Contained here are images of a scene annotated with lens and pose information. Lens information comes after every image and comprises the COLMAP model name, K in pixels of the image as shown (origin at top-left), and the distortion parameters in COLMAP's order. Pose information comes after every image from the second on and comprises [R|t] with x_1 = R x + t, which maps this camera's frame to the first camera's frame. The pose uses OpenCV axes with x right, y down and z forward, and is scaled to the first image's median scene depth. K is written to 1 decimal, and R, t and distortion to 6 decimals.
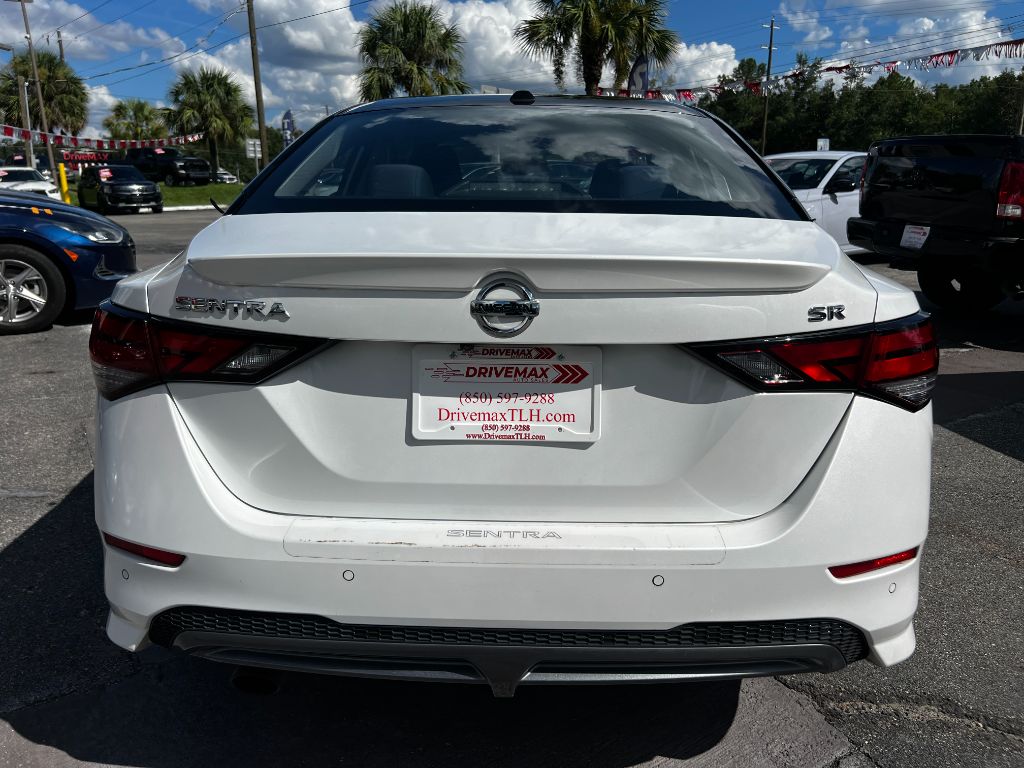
lens RADIAL K [[796.8, 0, 531.0], [0, 796.8, 379.7], [0, 0, 1]] dist [0.057806, -0.062367]
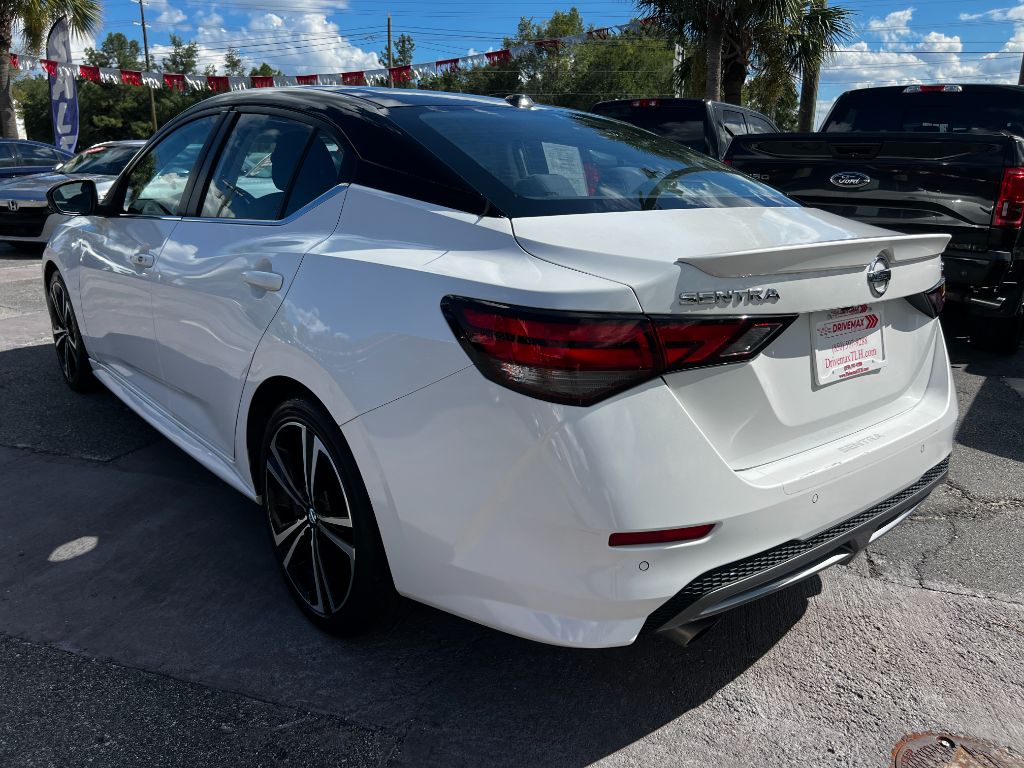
lens RADIAL K [[789.8, 0, 544.5], [0, 789.8, 380.2], [0, 0, 1]] dist [0.056881, -0.062654]
pose [[0.736790, -0.161571, 0.656533, -1.225424], [0.150176, 0.985879, 0.074089, -0.088968], [-0.659233, 0.044008, 0.750650, 0.305751]]
